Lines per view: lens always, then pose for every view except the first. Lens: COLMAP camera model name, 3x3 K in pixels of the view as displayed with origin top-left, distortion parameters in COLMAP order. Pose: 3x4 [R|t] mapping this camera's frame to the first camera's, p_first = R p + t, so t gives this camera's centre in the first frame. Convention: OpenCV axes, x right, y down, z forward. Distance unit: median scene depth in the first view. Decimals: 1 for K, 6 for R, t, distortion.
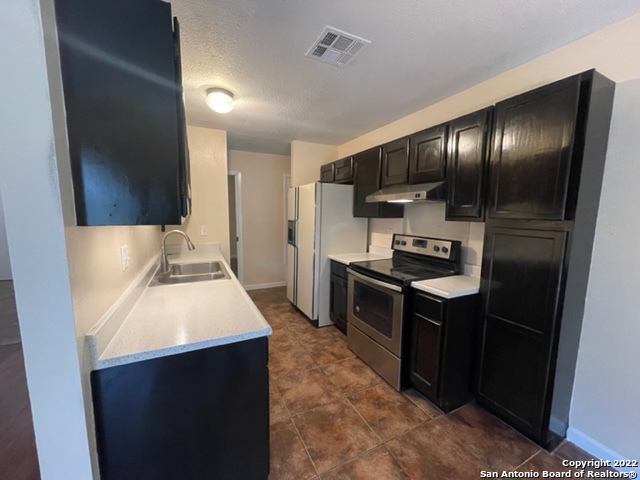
lens RADIAL K [[258.4, 0, 320.3], [0, 258.4, 241.6], [0, 0, 1]] dist [0.004382, 0.000101]
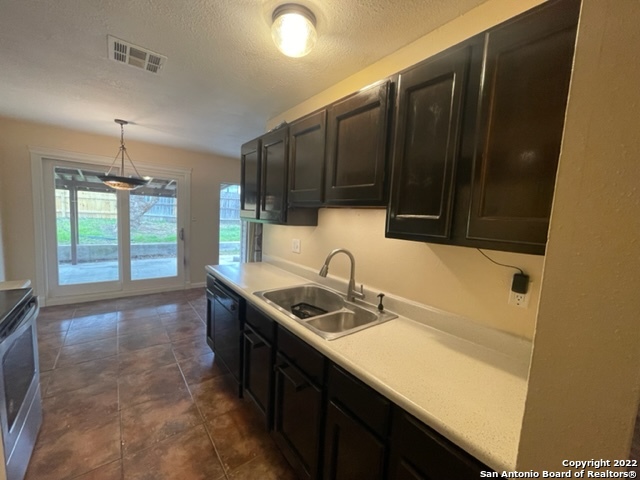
lens RADIAL K [[258.4, 0, 317.7], [0, 258.4, 242.7], [0, 0, 1]] dist [0.004382, 0.000101]
pose [[-0.975607, -0.047174, -0.214394, -0.339311], [-0.093111, 0.973358, 0.209532, -0.225791], [0.198798, 0.224384, -0.954008, 1.742030]]
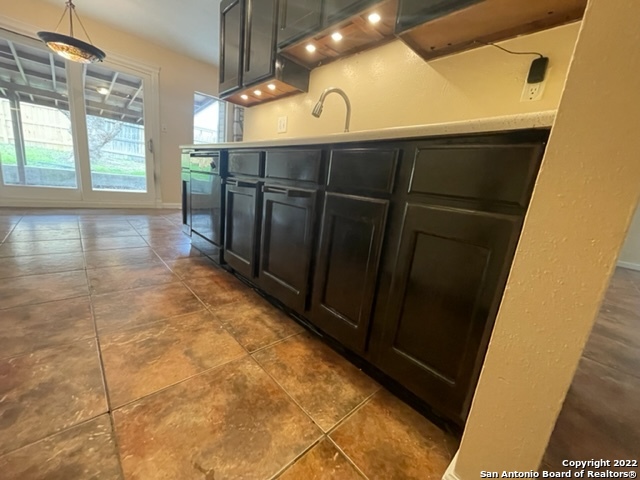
lens RADIAL K [[258.4, 0, 317.5], [0, 258.4, 241.7], [0, 0, 1]] dist [0.004382, 0.000101]
pose [[-0.950822, -0.054378, -0.304927, -0.333916], [-0.155466, 0.935261, 0.317989, 0.119234], [0.267895, 0.349757, -0.897721, 1.777416]]
